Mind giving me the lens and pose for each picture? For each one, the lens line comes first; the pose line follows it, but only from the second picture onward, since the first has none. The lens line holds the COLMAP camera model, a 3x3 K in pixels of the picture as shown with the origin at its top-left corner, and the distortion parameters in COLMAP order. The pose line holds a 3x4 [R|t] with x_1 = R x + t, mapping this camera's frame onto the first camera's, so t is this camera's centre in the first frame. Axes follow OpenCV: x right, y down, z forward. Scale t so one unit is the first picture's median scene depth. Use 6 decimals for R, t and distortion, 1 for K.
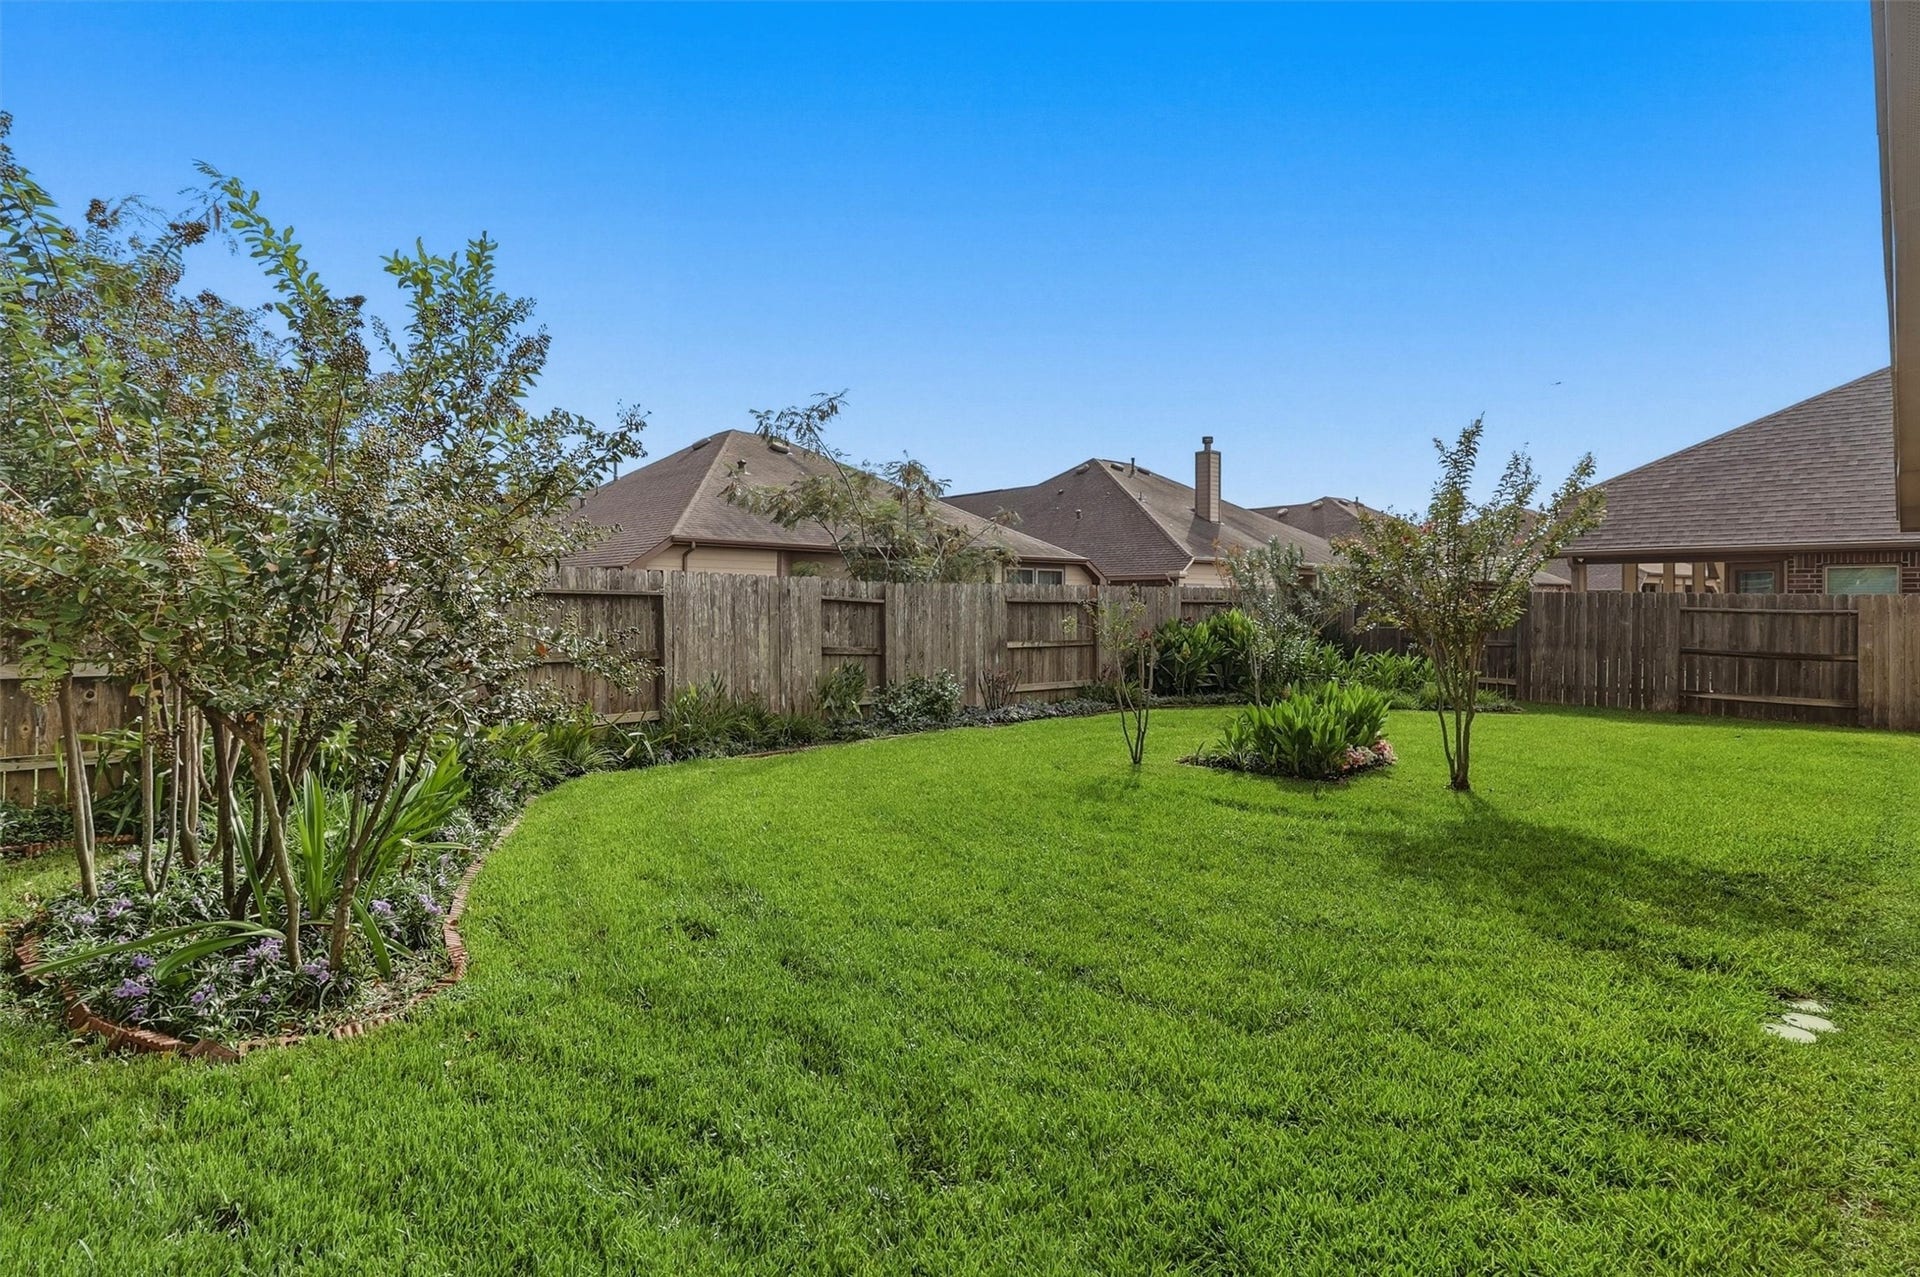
lens RADIAL K [[971.8, 0, 1034.4], [0, 971.8, 617.4], [0, 0, 1]] dist [0.002133, 0.000345]
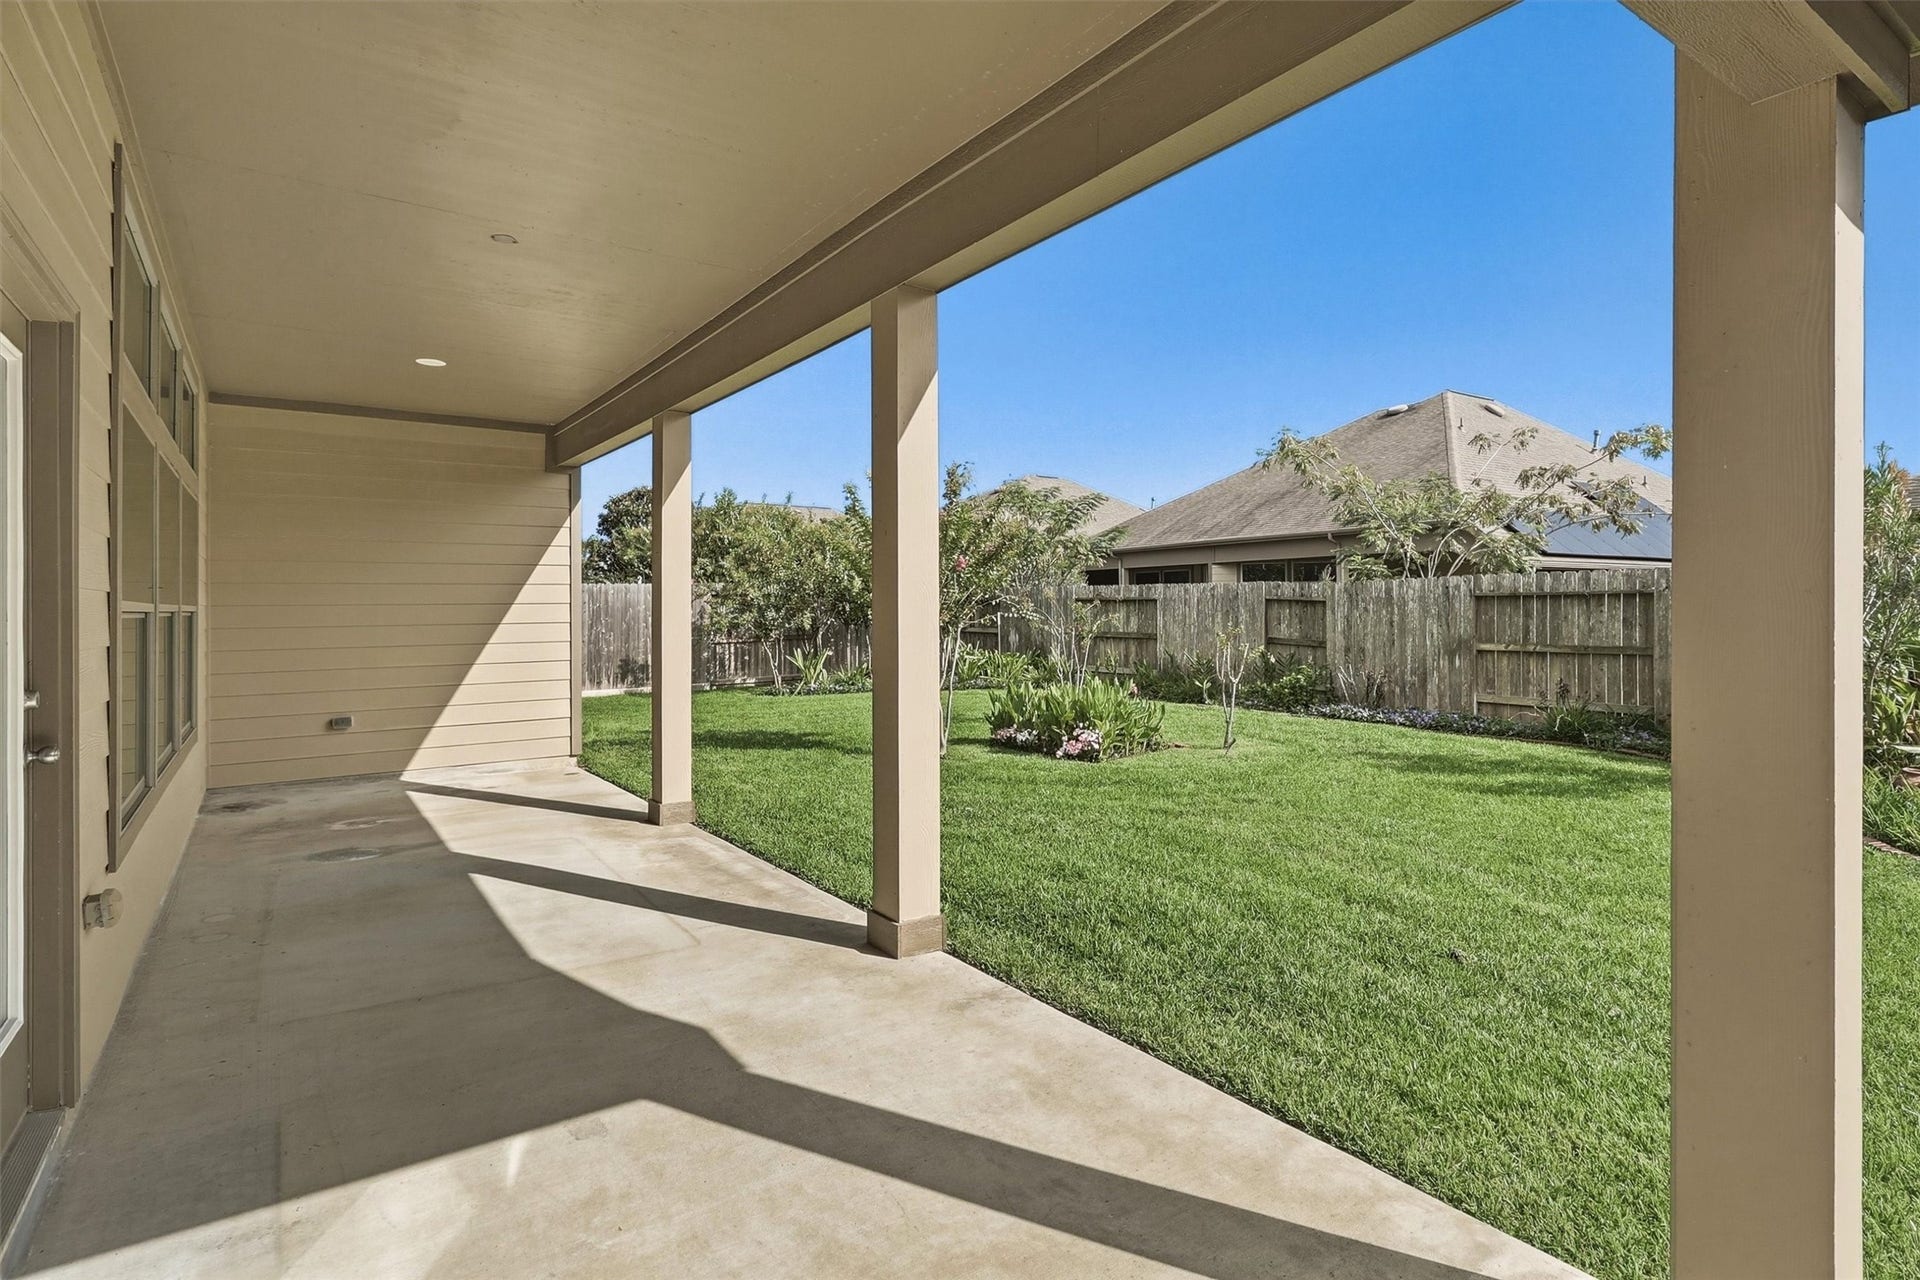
lens RADIAL K [[972.6, 0, 968.0], [0, 972.6, 607.0], [0, 0, 1]] dist [0.007183, 0.000722]
pose [[-0.222261, -0.005956, -0.974969, 0.881956], [-0.003818, 0.999979, -0.005238, -0.000106], [0.974980, 0.002558, -0.222279, 0.721767]]
